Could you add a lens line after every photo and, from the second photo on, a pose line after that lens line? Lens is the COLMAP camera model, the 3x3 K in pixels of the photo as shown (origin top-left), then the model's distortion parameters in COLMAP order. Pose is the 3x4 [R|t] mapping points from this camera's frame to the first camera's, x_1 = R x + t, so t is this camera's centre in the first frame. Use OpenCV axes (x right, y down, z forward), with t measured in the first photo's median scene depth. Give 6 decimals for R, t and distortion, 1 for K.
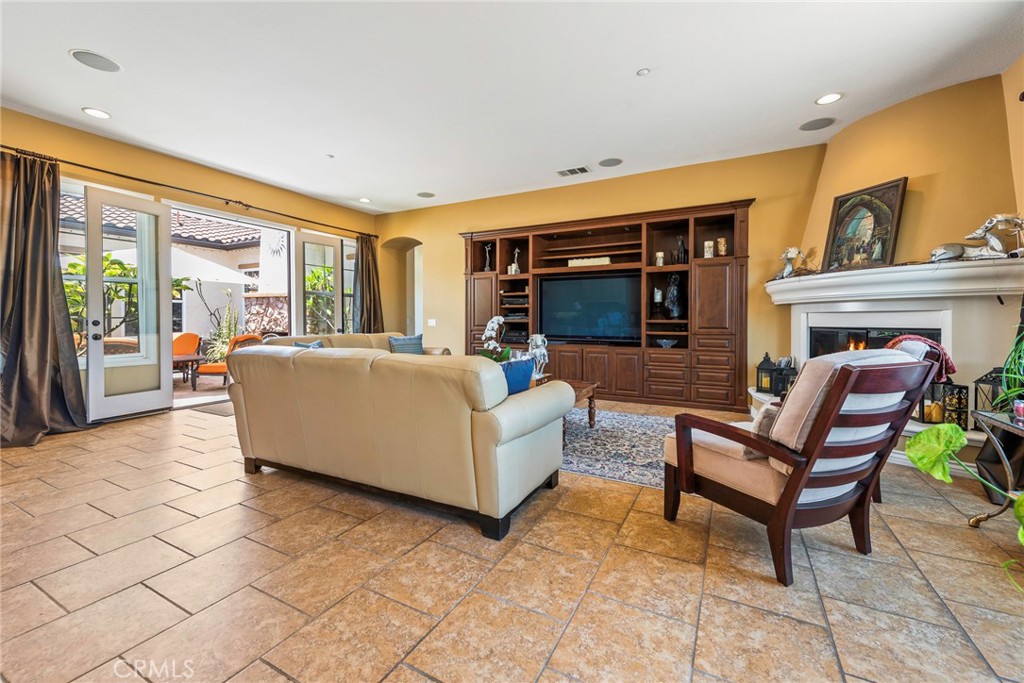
lens RADIAL K [[411.2, 0, 514.0], [0, 411.2, 327.6], [0, 0, 1]] dist [0.005268, -0.001170]
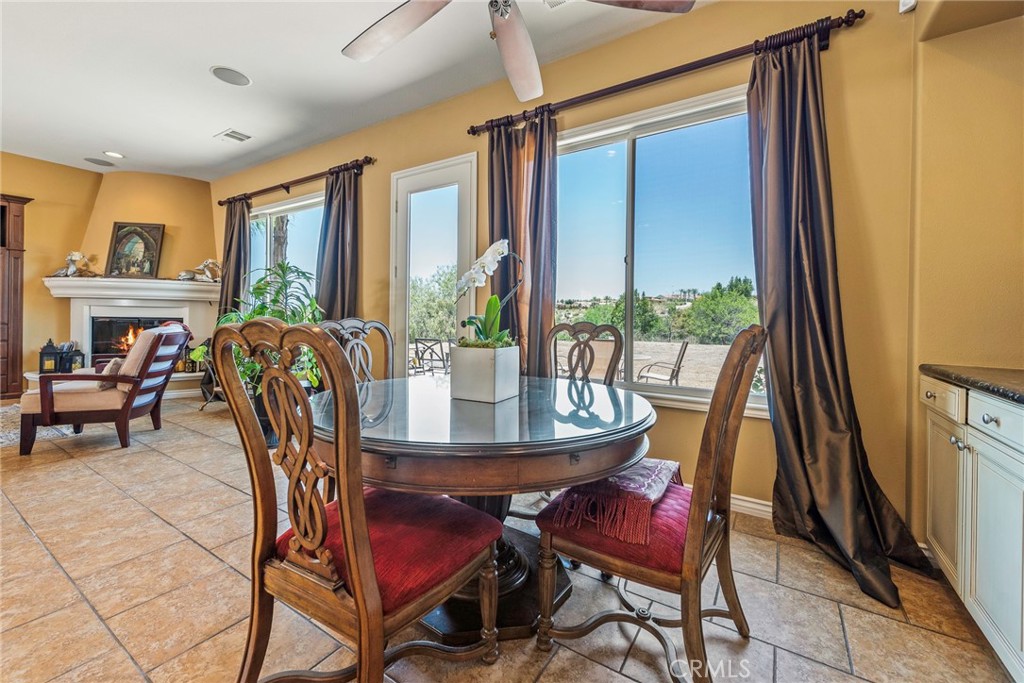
lens RADIAL K [[411.2, 0, 499.1], [0, 411.2, 316.4], [0, 0, 1]] dist [0.005268, -0.001170]
pose [[0.084088, 0.006267, 0.996439, -0.514466], [-0.000990, 0.999980, -0.006206, 0.004226], [-0.996458, -0.000465, 0.084092, -0.415518]]
